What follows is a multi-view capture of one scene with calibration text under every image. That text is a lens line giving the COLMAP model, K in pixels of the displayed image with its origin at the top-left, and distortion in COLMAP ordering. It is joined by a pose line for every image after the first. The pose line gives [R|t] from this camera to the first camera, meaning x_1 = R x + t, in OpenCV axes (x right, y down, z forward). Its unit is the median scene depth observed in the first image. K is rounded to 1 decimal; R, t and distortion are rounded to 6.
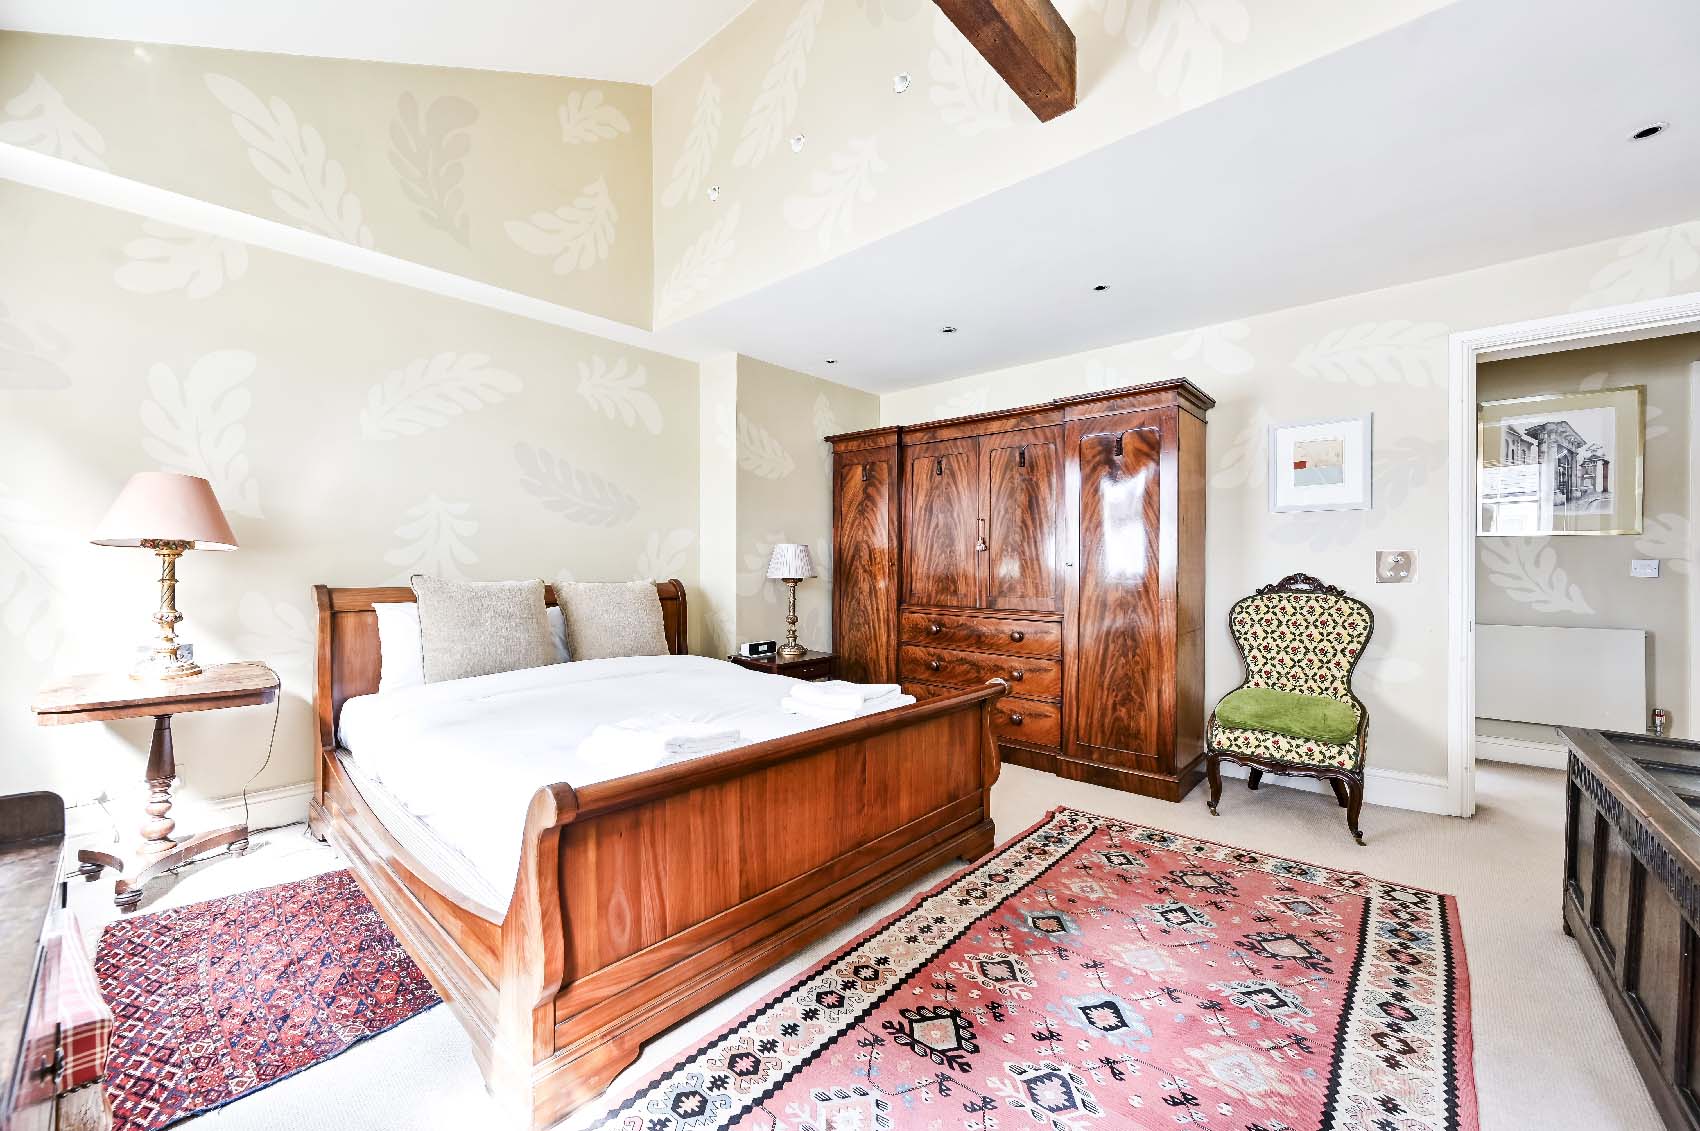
lens RADIAL K [[671.5, 0, 847.7], [0, 671.5, 568.2], [0, 0, 1]] dist [-0.004352, -0.000382]
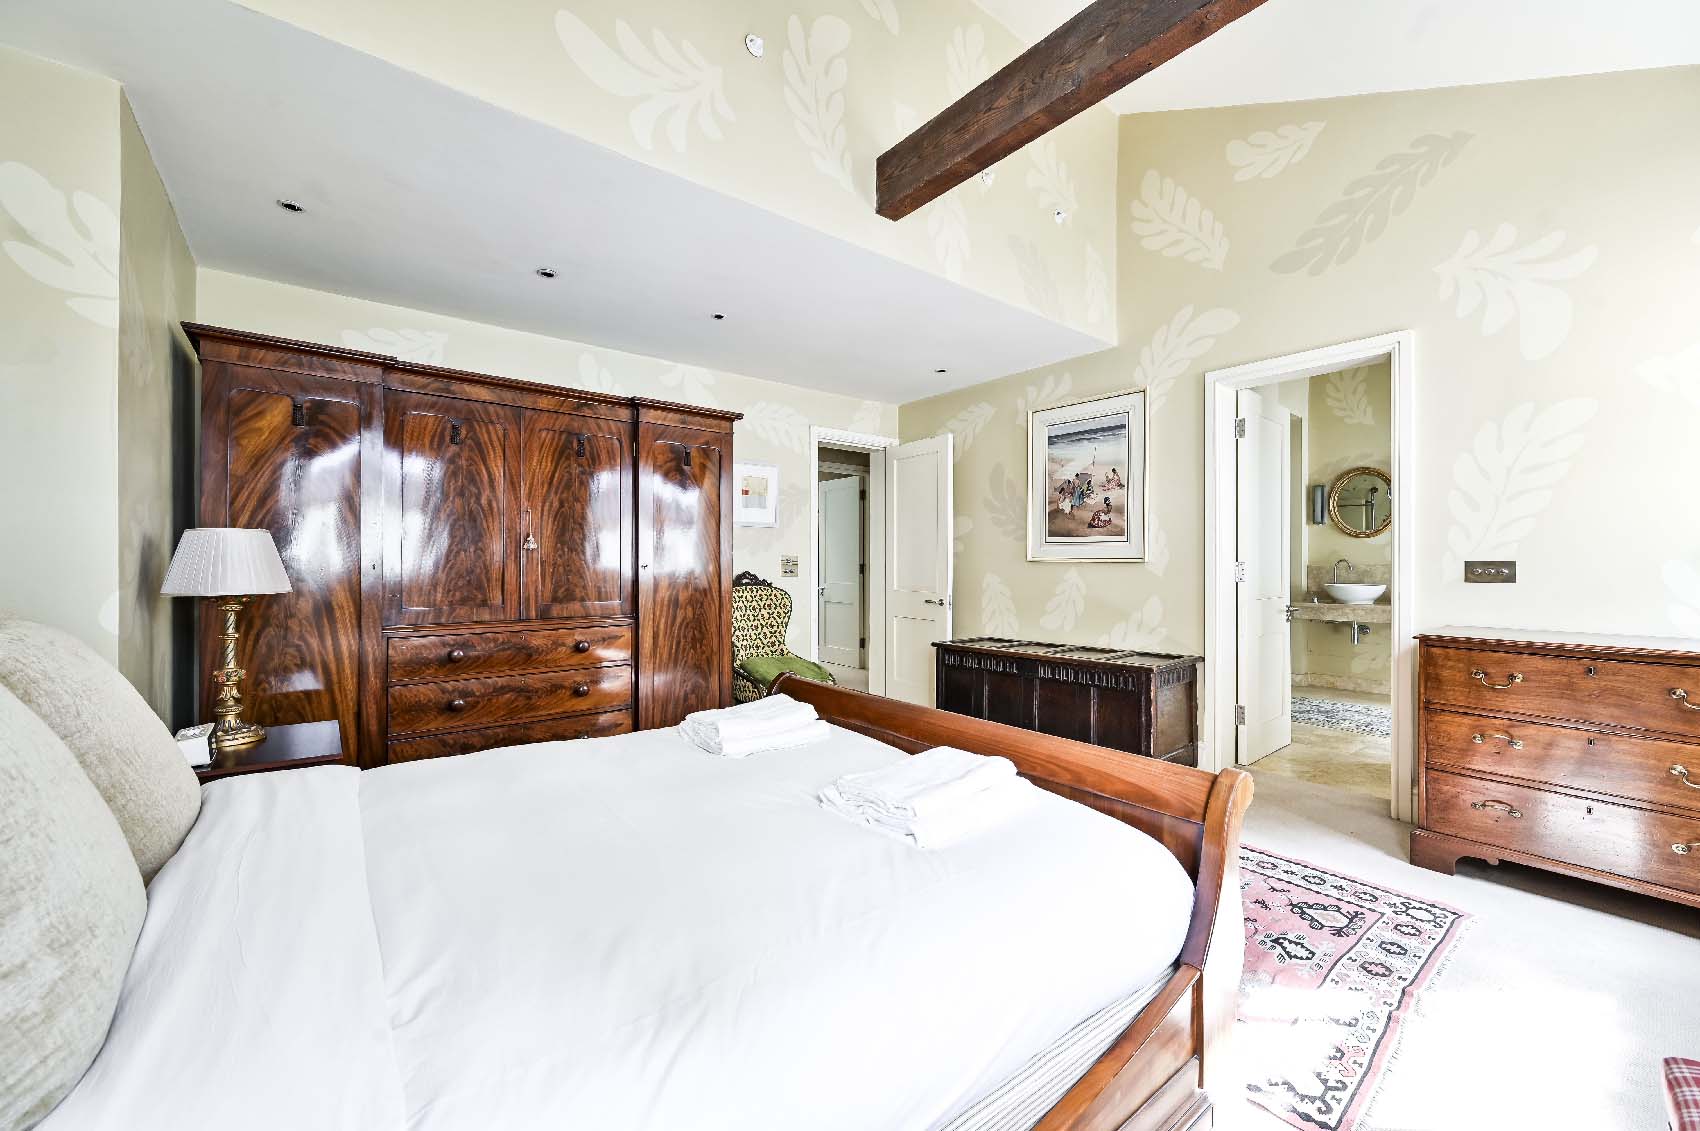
lens RADIAL K [[671.5, 0, 850.5], [0, 671.5, 563.5], [0, 0, 1]] dist [-0.004352, -0.000382]
pose [[0.156962, -0.002804, 0.987601, -0.654089], [0.004405, 0.999988, 0.002139, -0.010389], [-0.987595, 0.004015, 0.156972, 0.580257]]
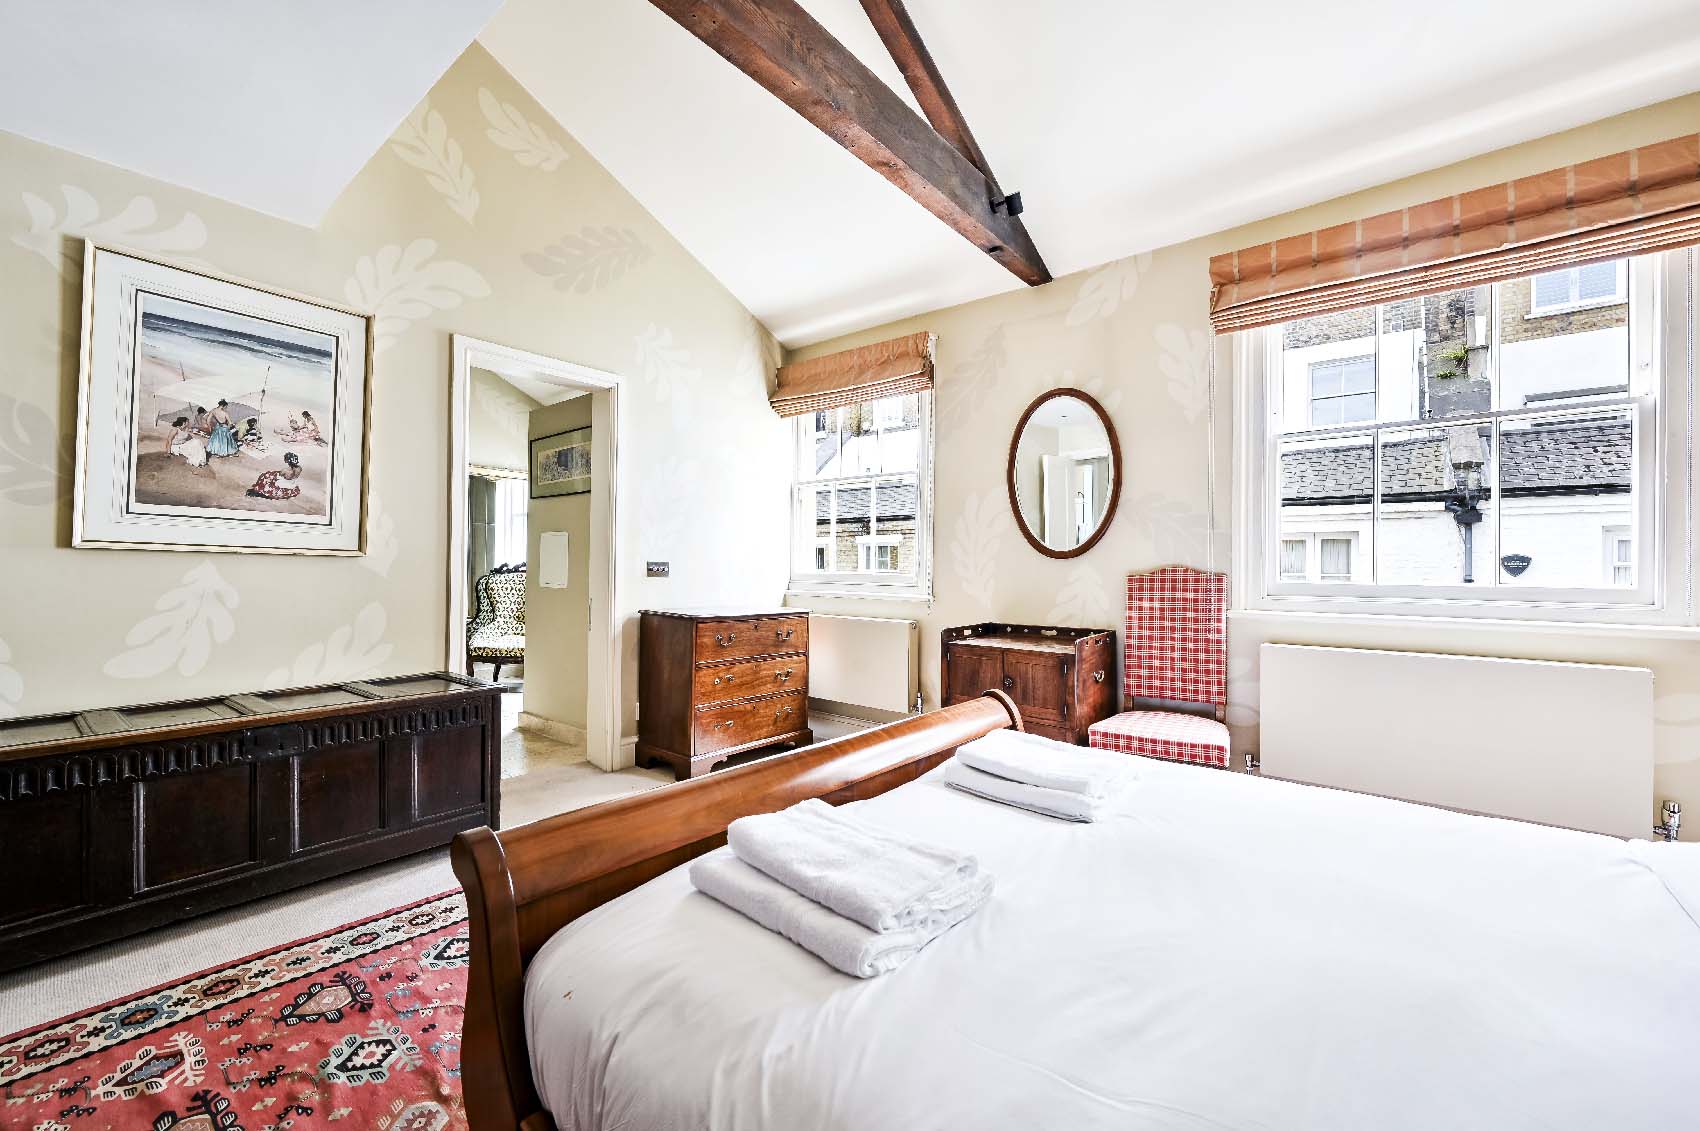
lens RADIAL K [[671.5, 0, 857.4], [0, 671.5, 566.7], [0, 0, 1]] dist [-0.004352, -0.000382]
pose [[-0.998617, -0.016276, -0.050001, 0.012127], [-0.016197, 0.999867, -0.002002, -0.002686], [0.050027, -0.001190, -0.998747, 1.132275]]
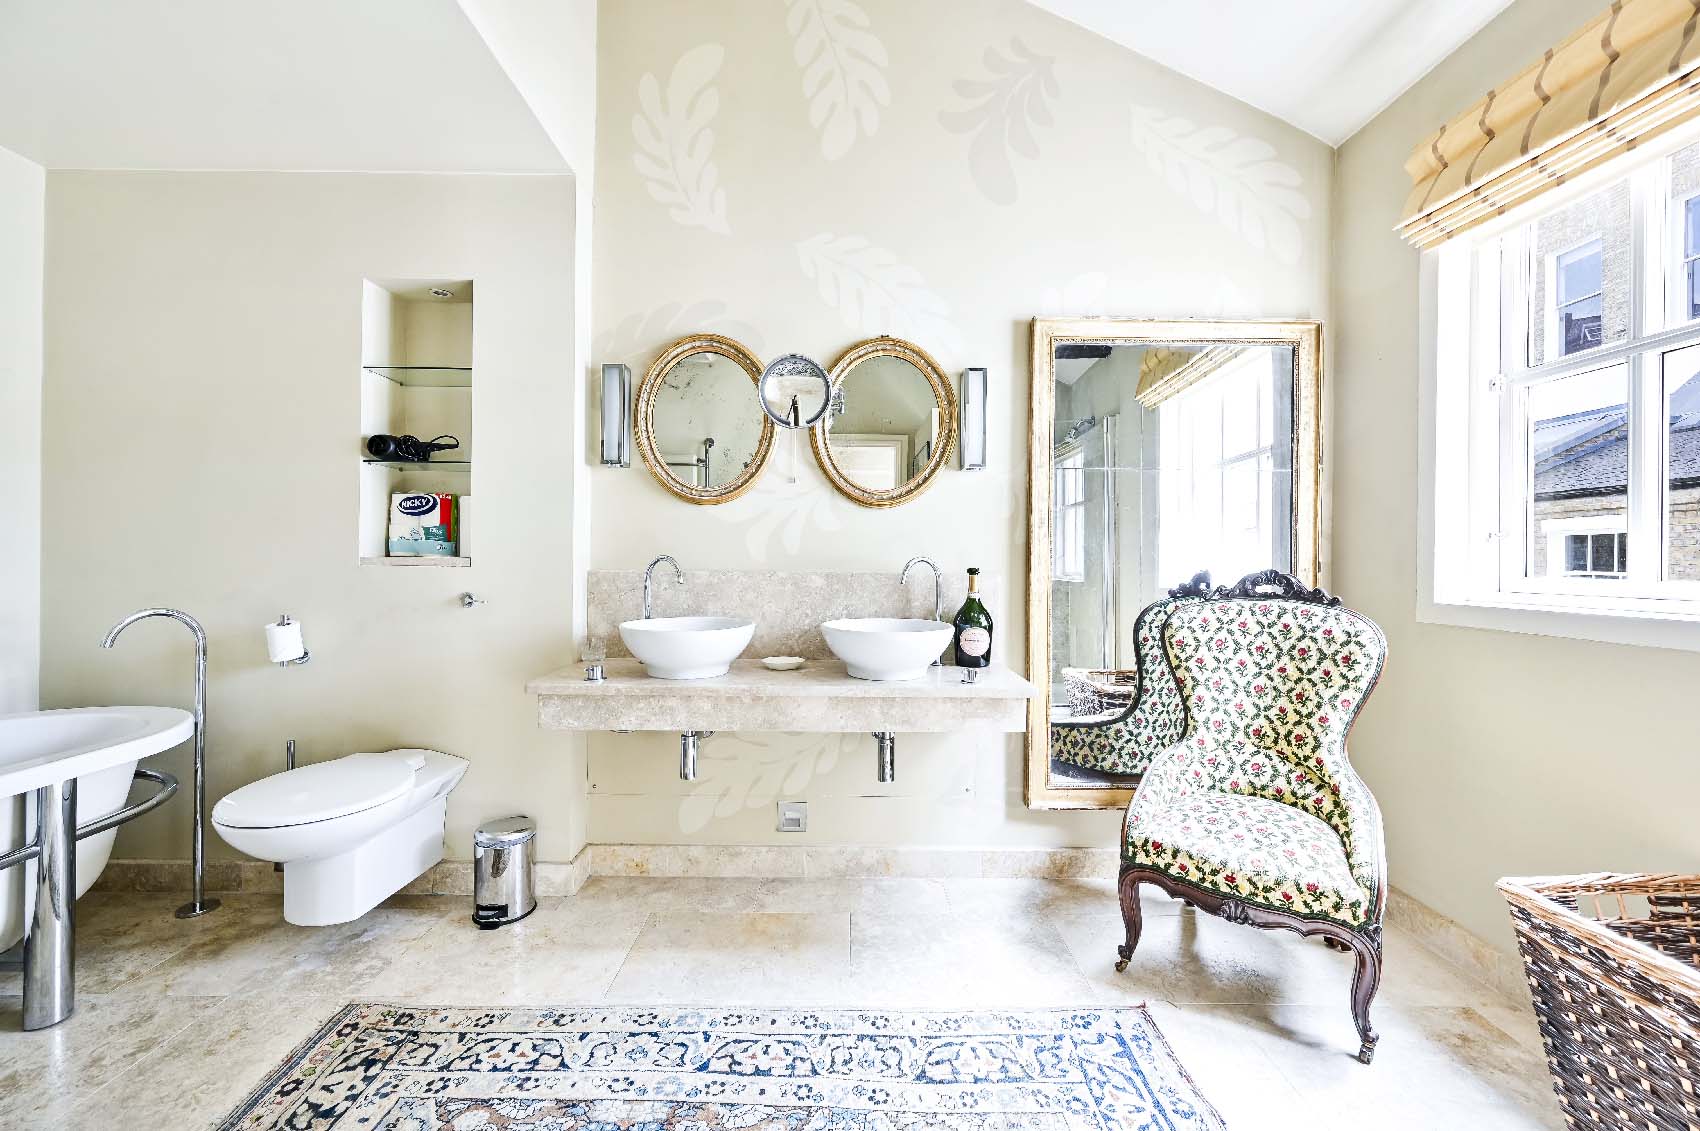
lens RADIAL K [[671.5, 0, 844.5], [0, 671.5, 563.9], [0, 0, 1]] dist [-0.004352, -0.000382]
pose [[-0.672750, -0.011446, 0.739781, 0.678486], [-0.008680, 0.999934, 0.007578, -0.011466], [-0.739819, -0.001323, -0.672805, -0.108347]]
